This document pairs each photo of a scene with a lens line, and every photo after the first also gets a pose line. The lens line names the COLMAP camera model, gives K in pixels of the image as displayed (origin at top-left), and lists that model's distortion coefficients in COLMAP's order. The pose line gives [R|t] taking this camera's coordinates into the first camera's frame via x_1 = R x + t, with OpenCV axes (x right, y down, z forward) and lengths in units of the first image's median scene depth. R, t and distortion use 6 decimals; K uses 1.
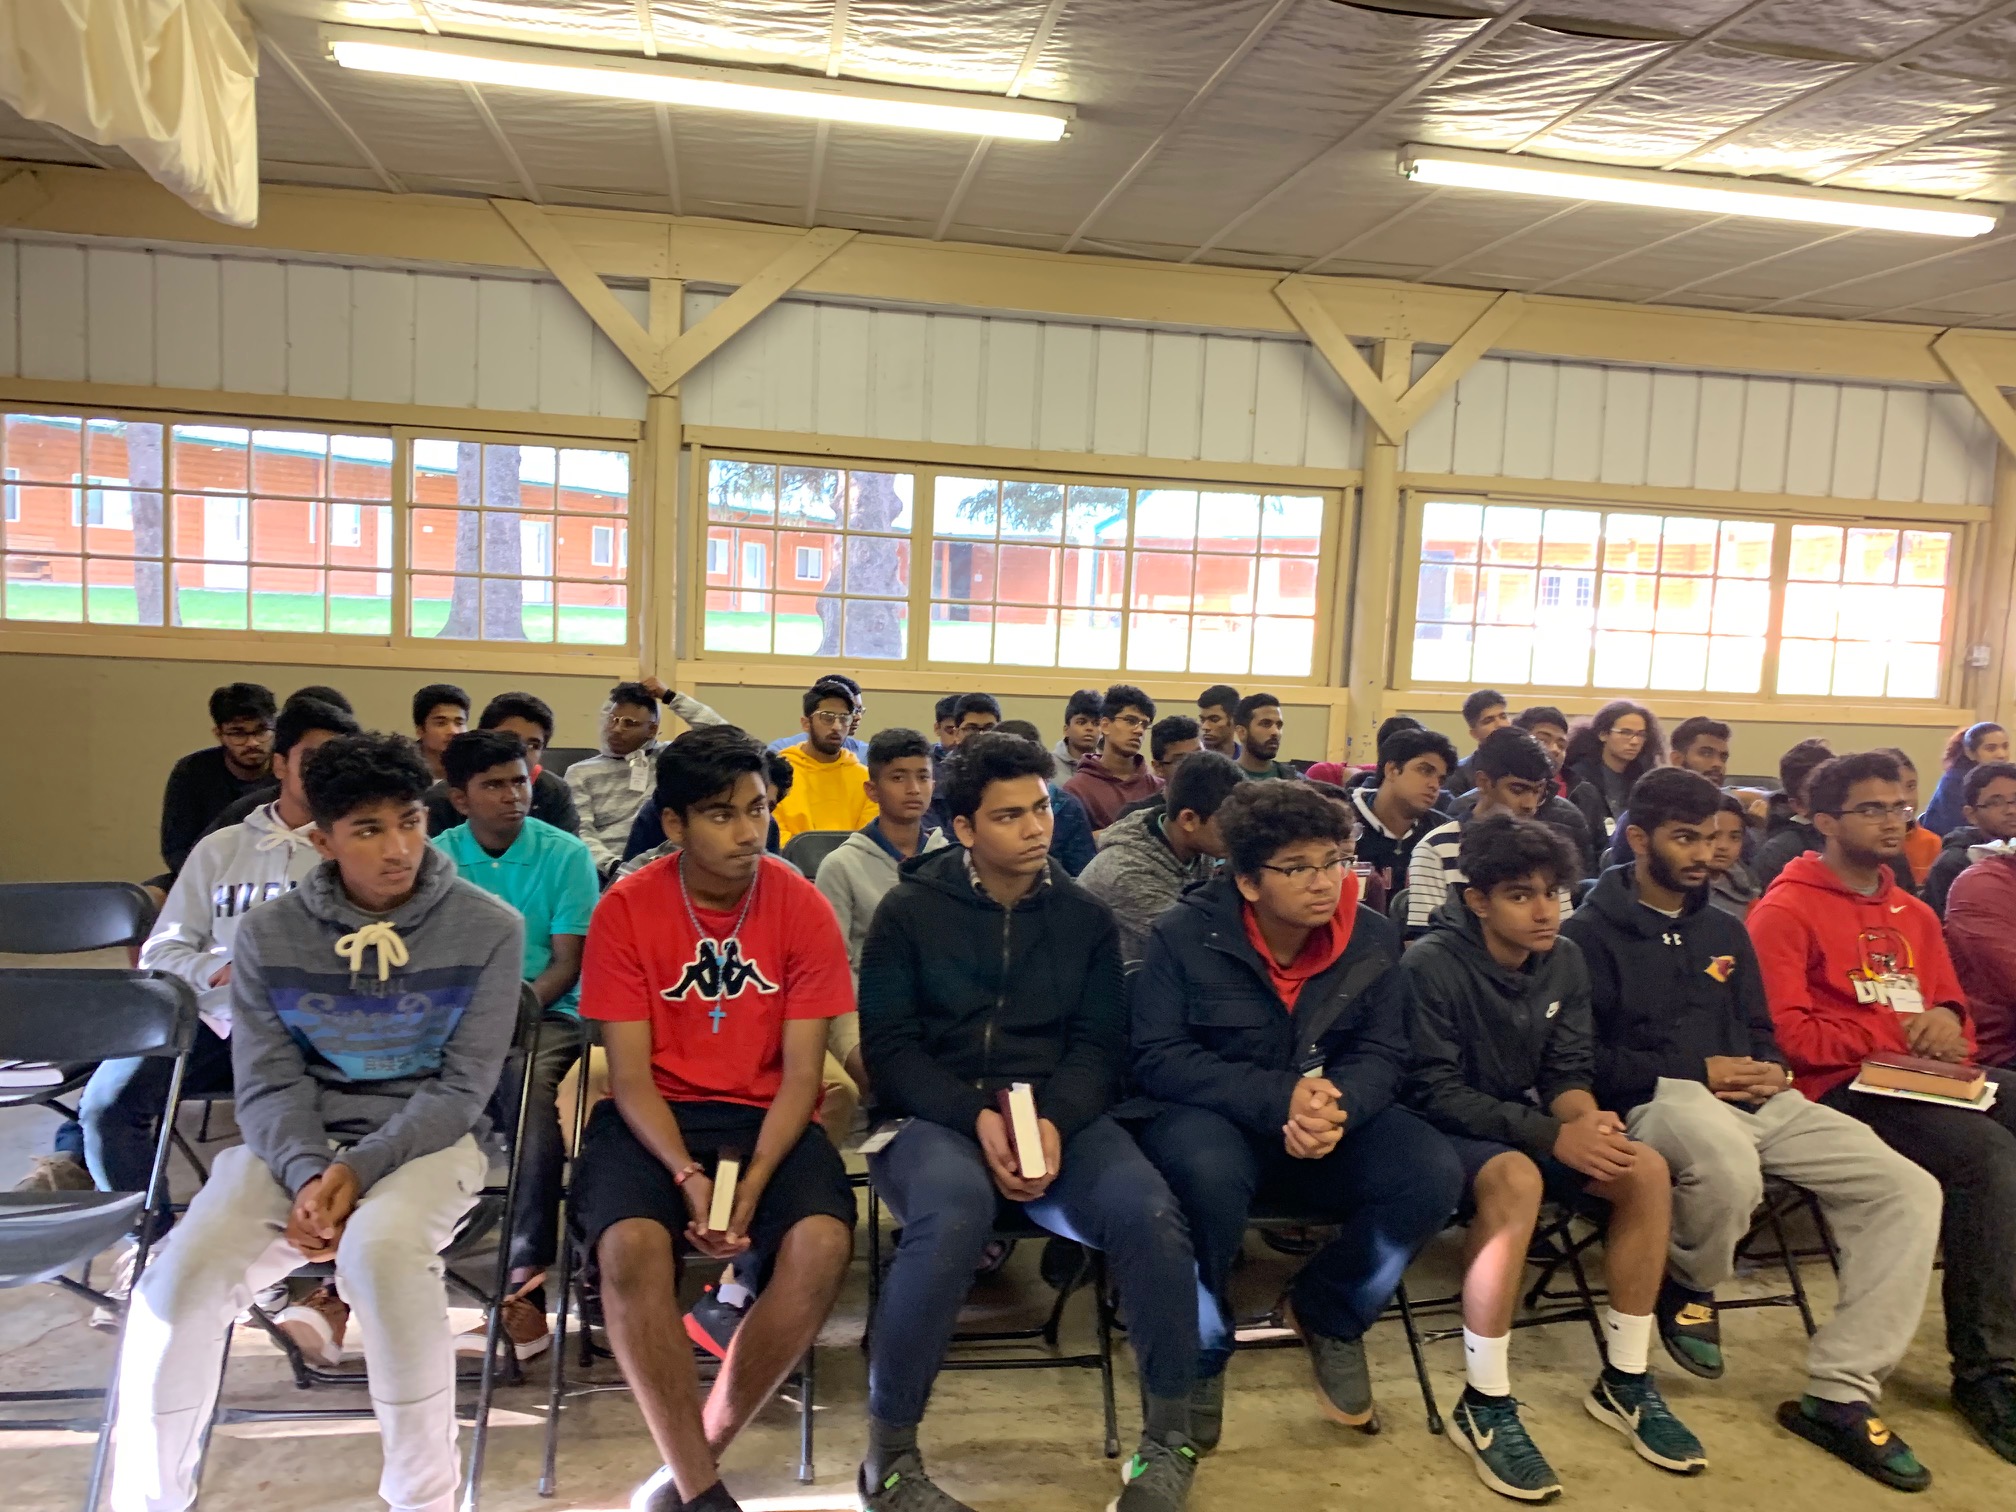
lens RADIAL K [[1515.9, 0, 1008.0], [0, 1515.9, 756.0], [0, 0, 1]] dist [0.003347, 0.005818]
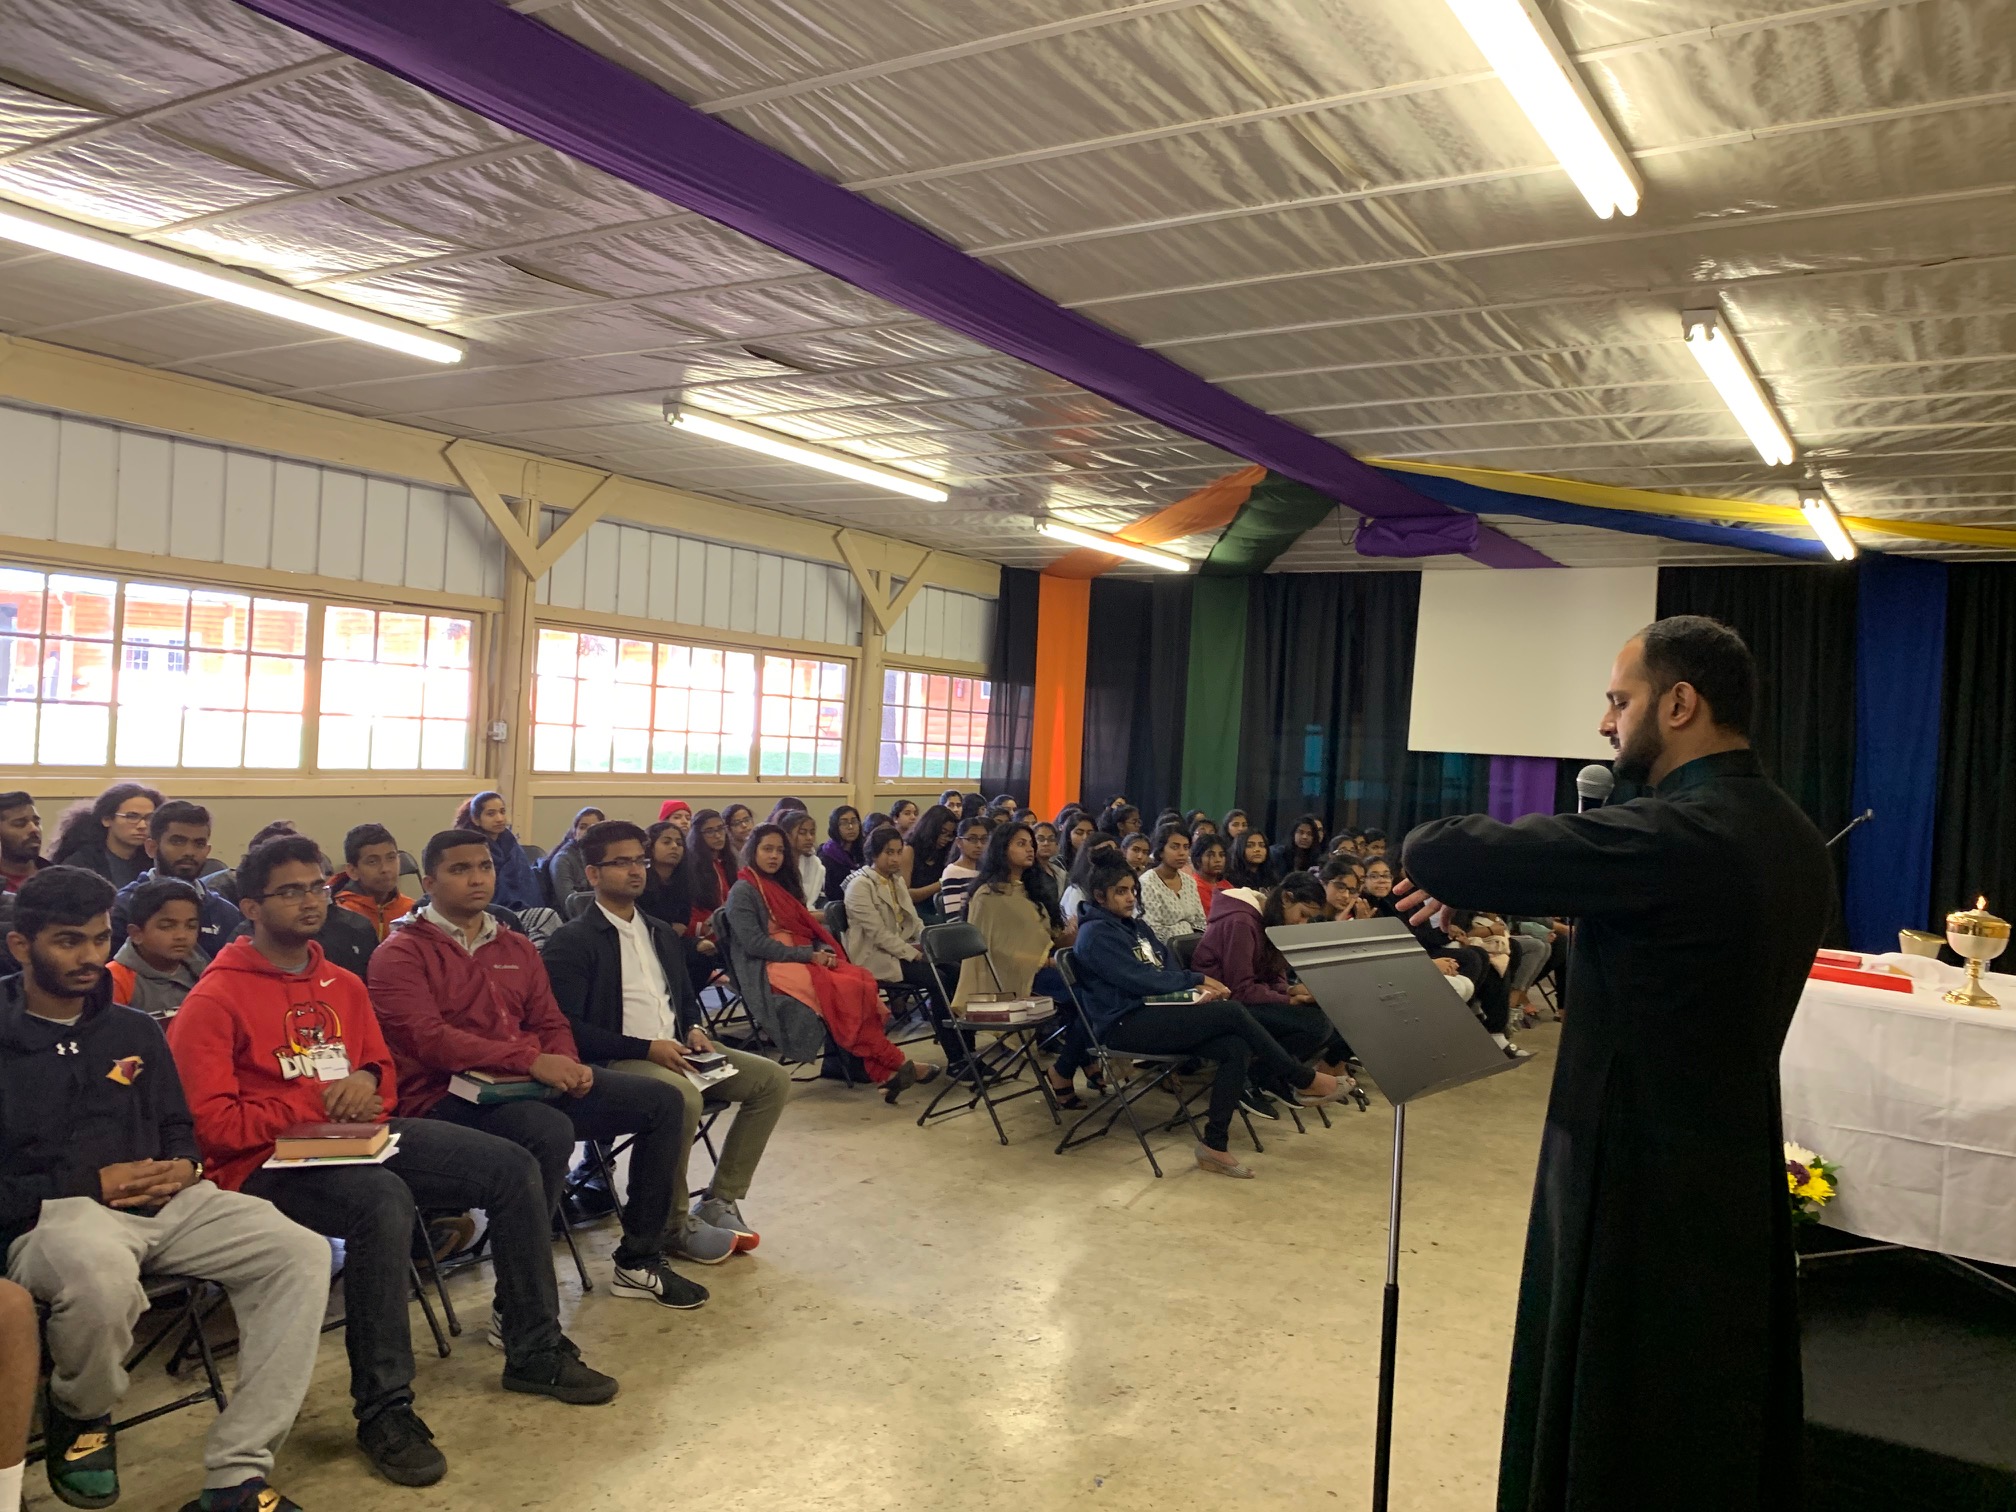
lens RADIAL K [[1529.9, 0, 1010.7], [0, 1529.9, 734.2], [0, 0, 1]] dist [0.006673, -0.007254]
pose [[0.665208, -0.004115, 0.746647, 0.107227], [0.046820, 0.998247, -0.036211, -0.011423], [-0.745189, 0.059046, 0.664234, -0.076915]]
